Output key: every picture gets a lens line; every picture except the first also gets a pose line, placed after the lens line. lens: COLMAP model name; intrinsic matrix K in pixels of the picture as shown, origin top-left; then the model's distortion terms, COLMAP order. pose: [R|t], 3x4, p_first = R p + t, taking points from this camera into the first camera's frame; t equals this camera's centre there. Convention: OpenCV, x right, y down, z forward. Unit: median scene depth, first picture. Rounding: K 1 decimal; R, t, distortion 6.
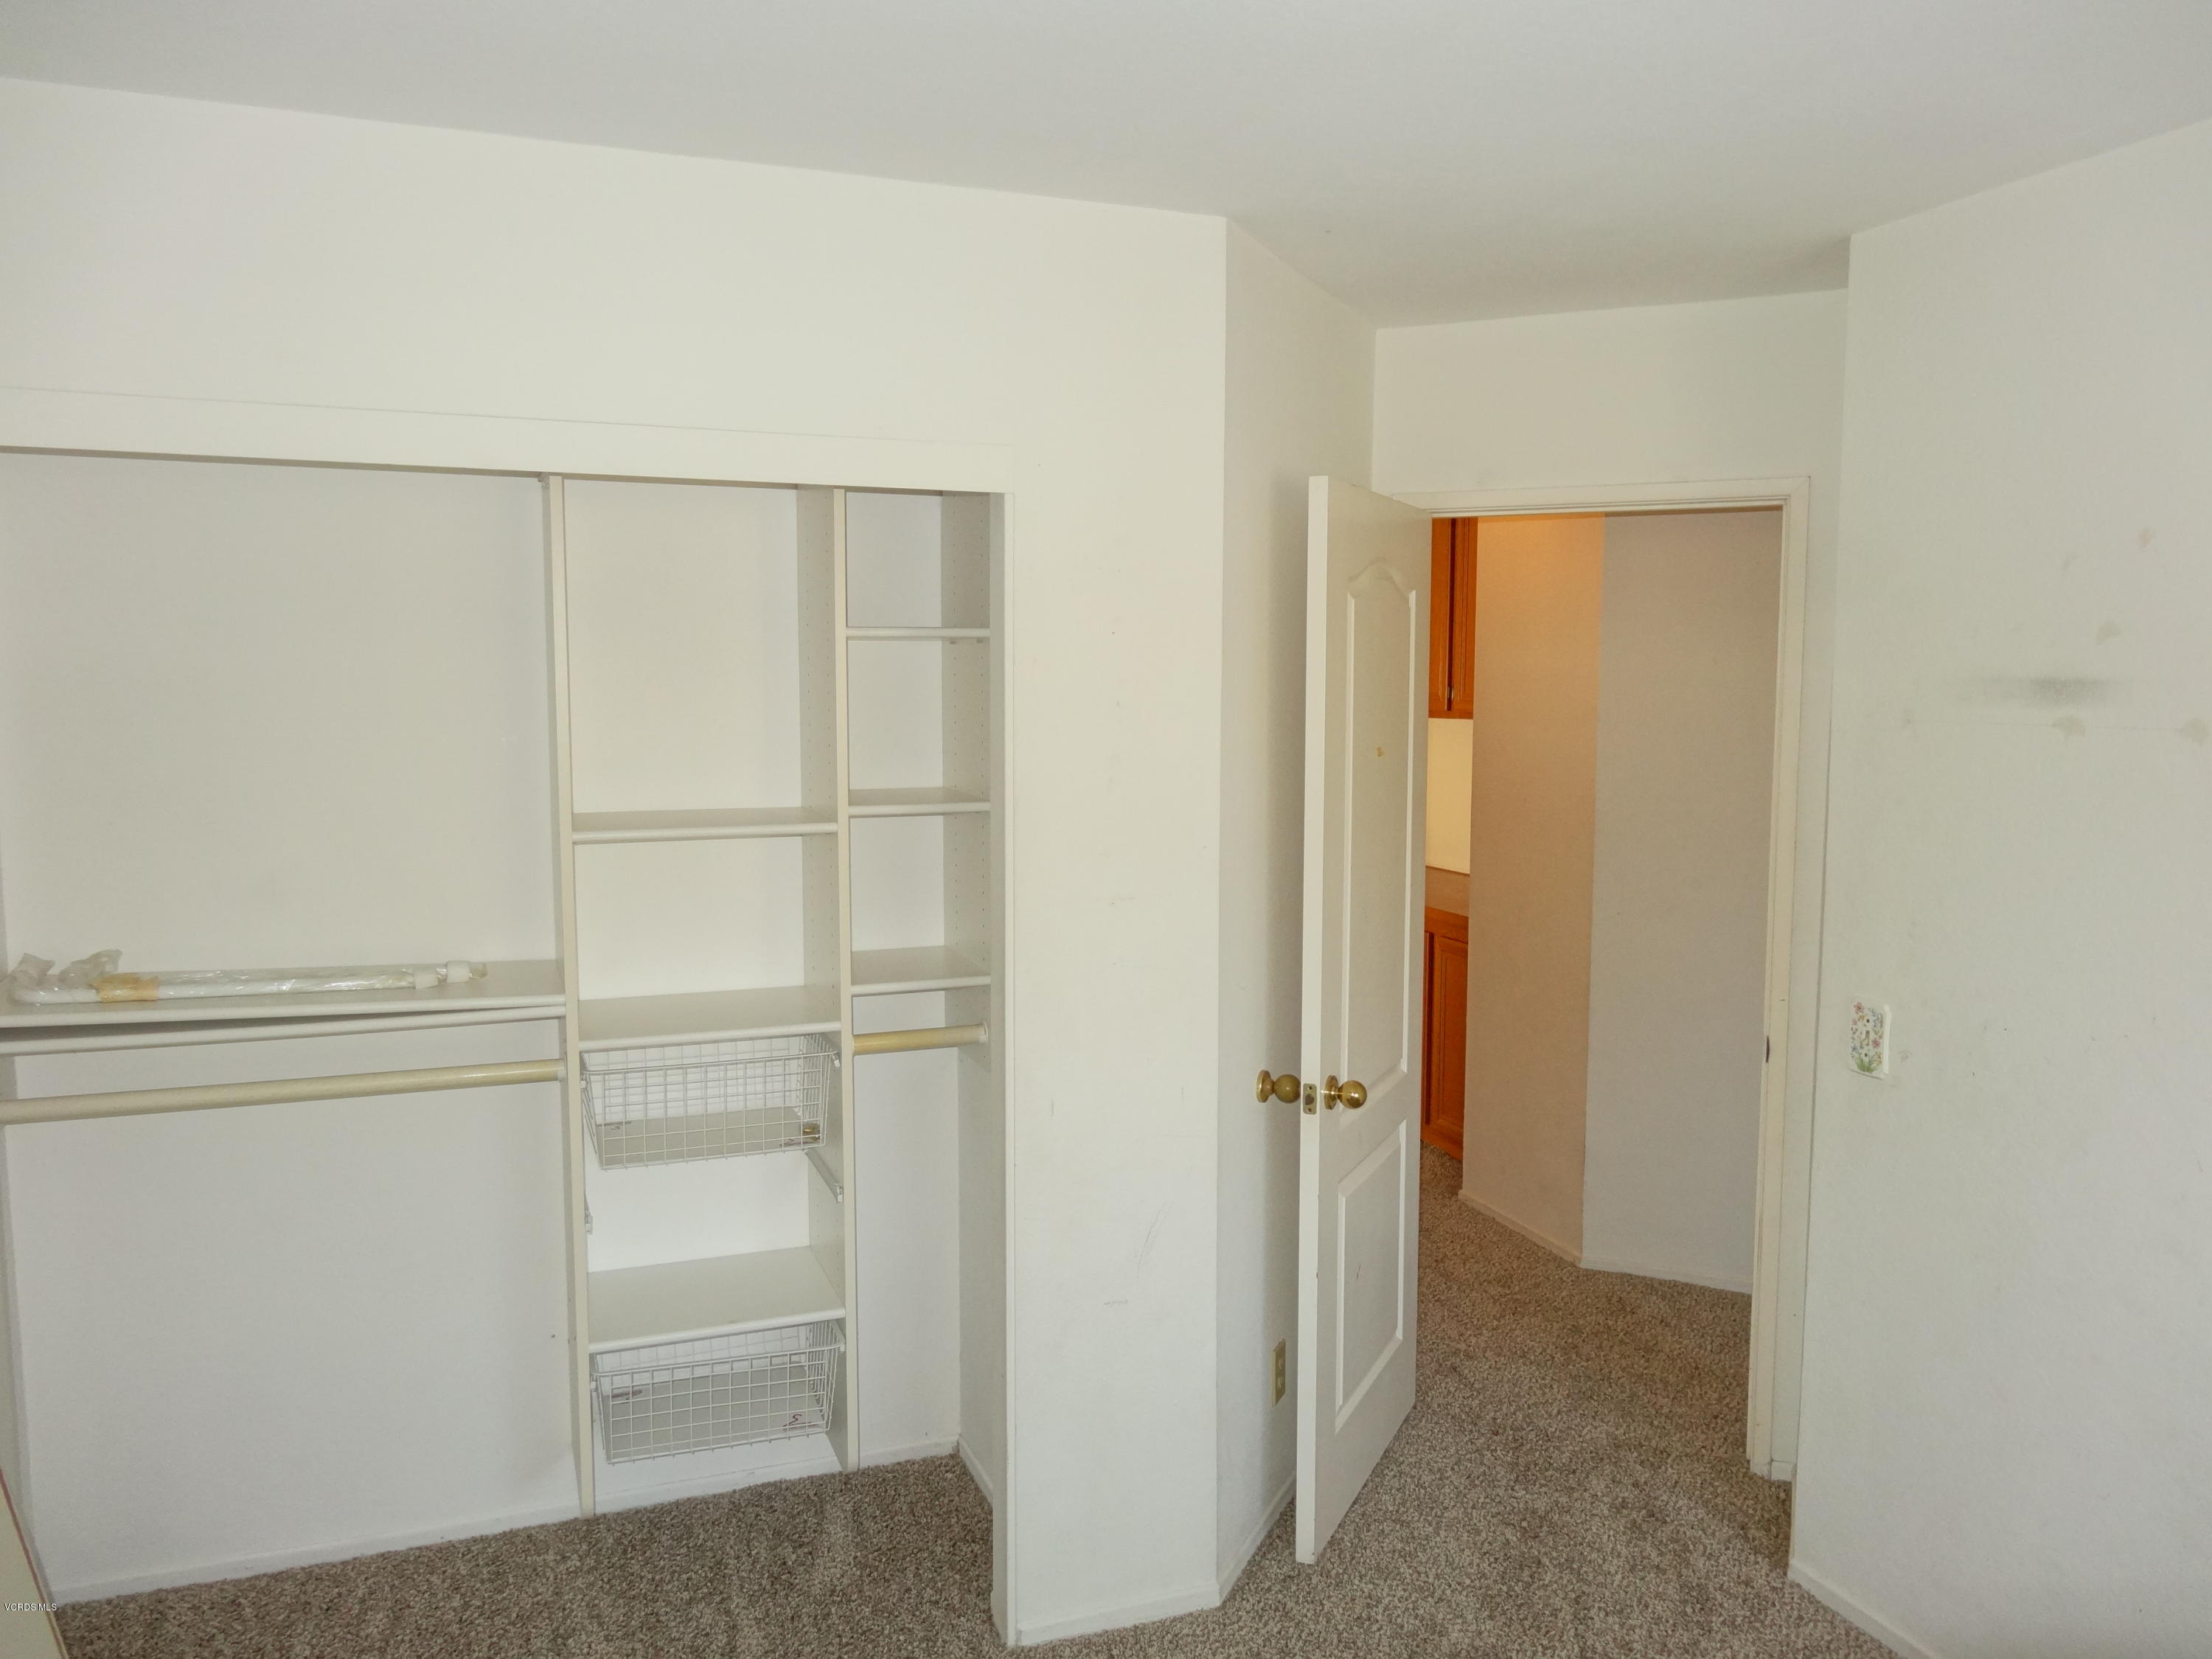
lens RADIAL K [[1618.3, 0, 1105.7], [0, 1618.3, 828.6], [0, 0, 1]] dist [-0.002184, -0.009590]
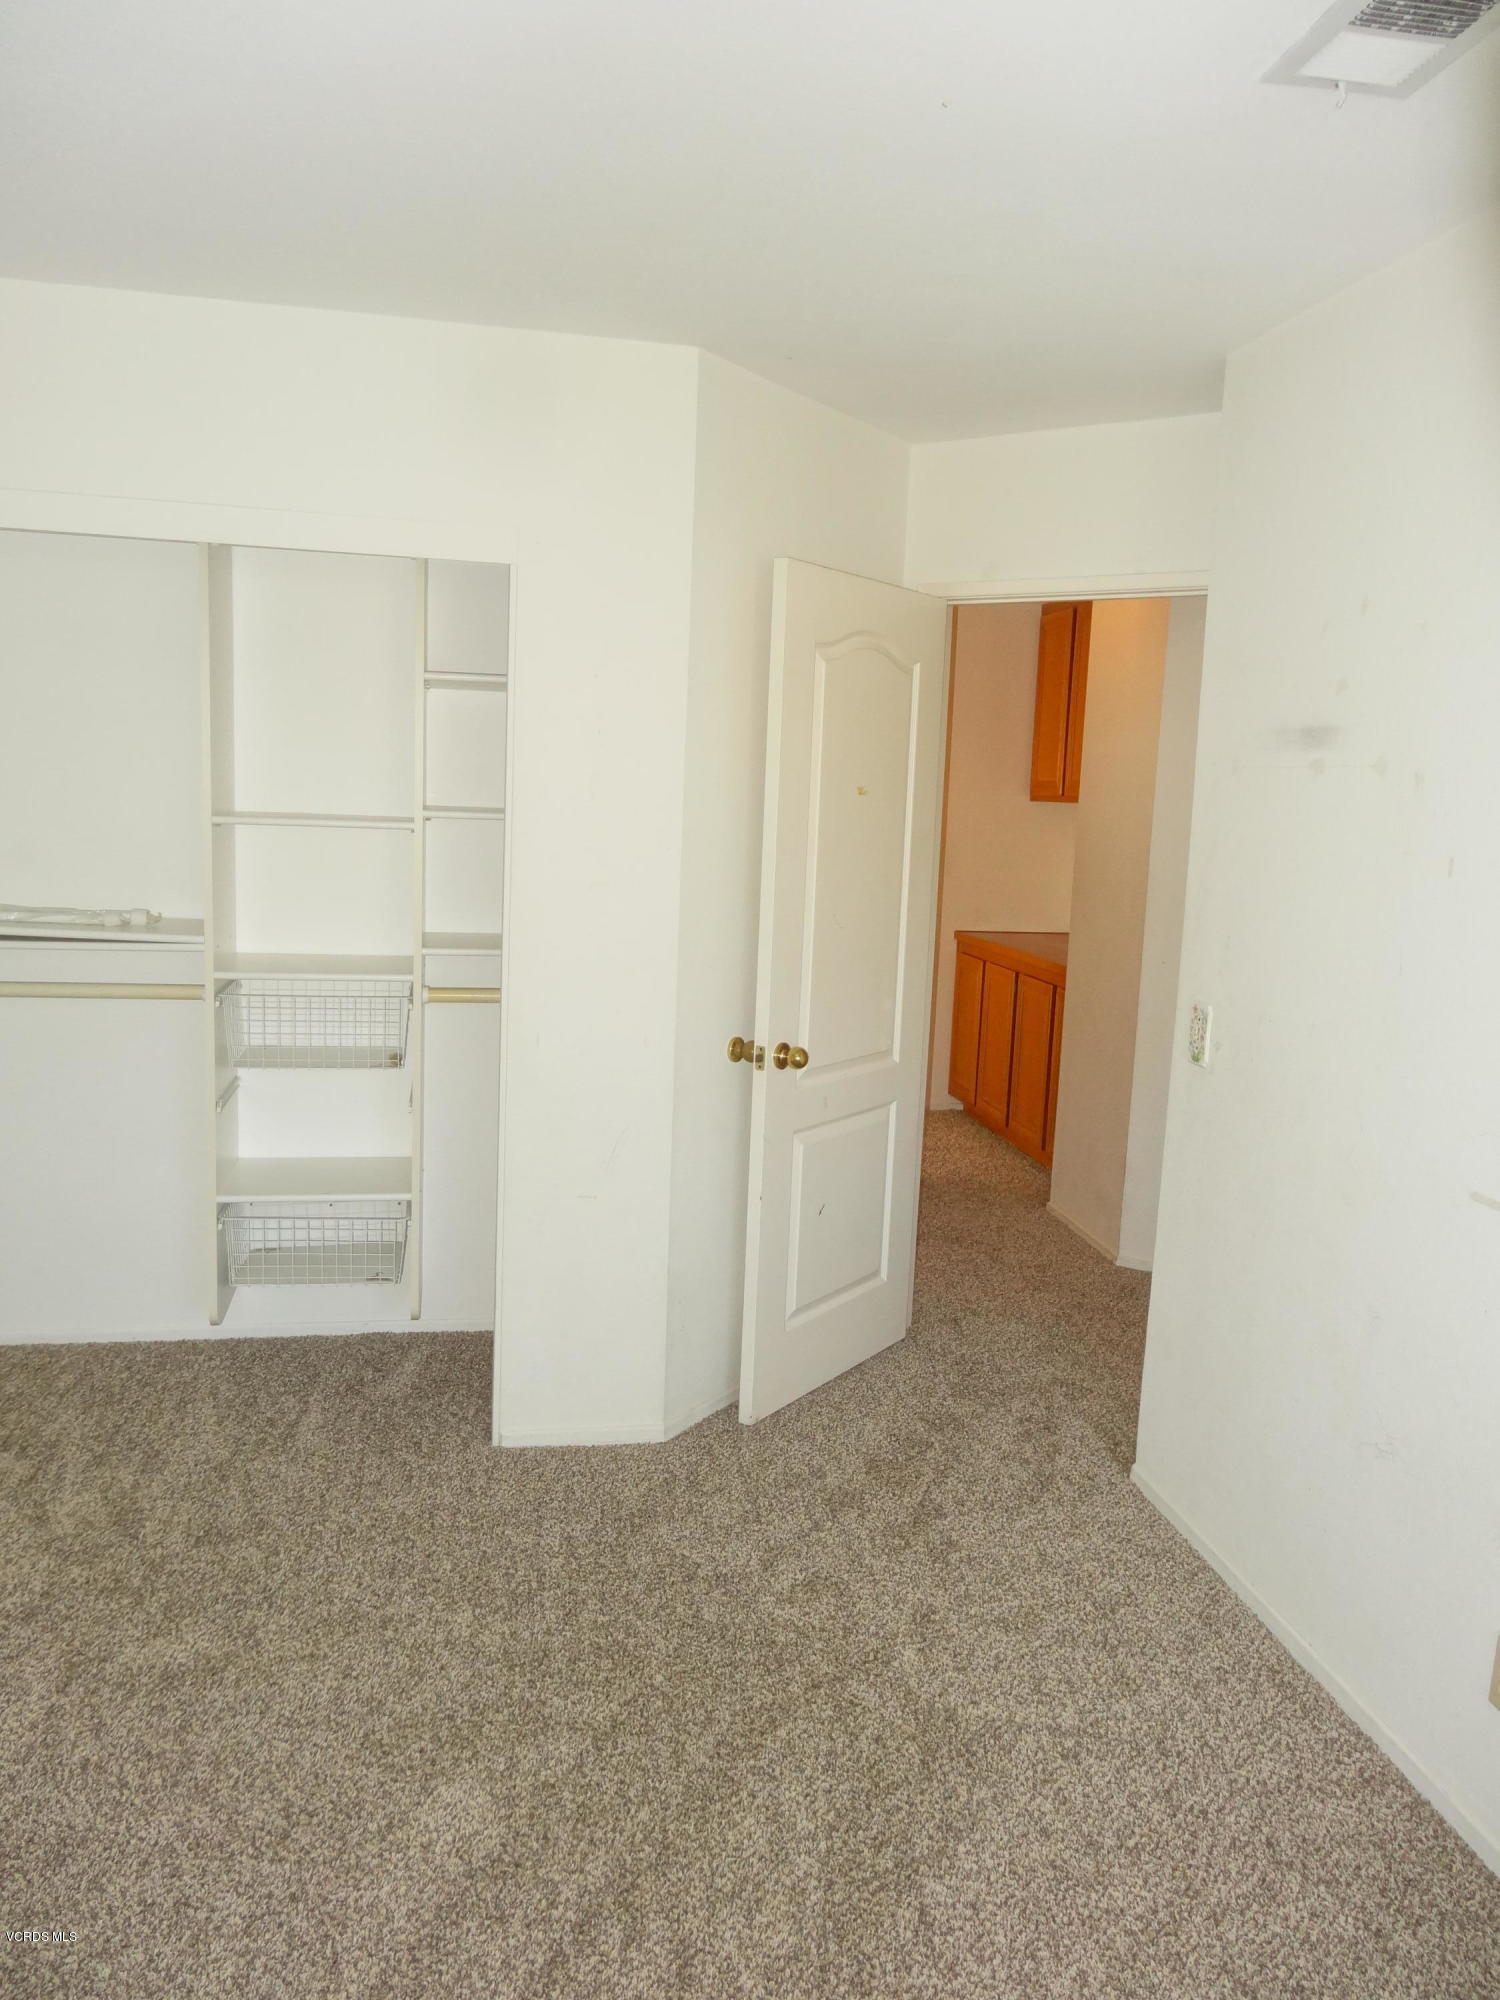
lens RADIAL K [[1463.2, 0, 750.6], [0, 1463.2, 994.4], [0, 0, 1]] dist [-0.002184, -0.009590]
pose [[0.983504, 0.063068, -0.169533, 0.305647], [-0.056126, 0.997389, 0.045436, 0.065079], [0.171956, -0.035171, 0.984476, -0.123354]]
